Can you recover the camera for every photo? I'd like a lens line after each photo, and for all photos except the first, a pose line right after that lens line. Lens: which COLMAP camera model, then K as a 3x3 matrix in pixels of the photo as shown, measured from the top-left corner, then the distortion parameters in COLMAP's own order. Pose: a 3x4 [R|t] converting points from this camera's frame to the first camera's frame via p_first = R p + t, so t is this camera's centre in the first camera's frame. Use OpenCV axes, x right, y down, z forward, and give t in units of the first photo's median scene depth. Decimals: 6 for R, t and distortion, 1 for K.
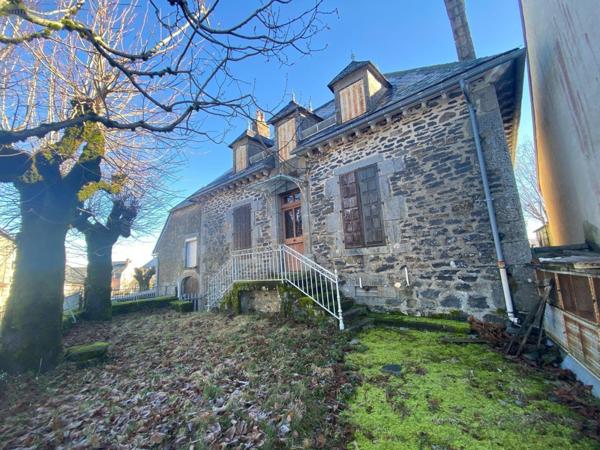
lens RADIAL K [[238.3, 0, 300.0], [0, 238.3, 225.0], [0, 0, 1]] dist [0.008626, -0.000358]
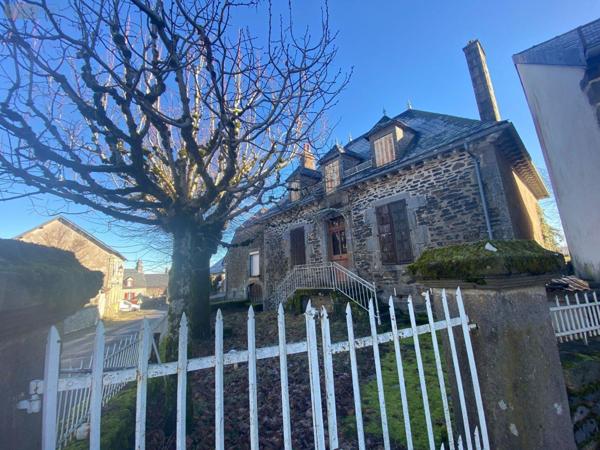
lens RADIAL K [[238.3, 0, 300.0], [0, 238.3, 225.0], [0, 0, 1]] dist [0.008626, -0.000358]
pose [[0.985754, -0.026348, -0.166116, -0.026841], [0.021799, 0.999337, -0.029149, -0.087912], [0.166774, 0.025113, 0.985675, -0.350411]]
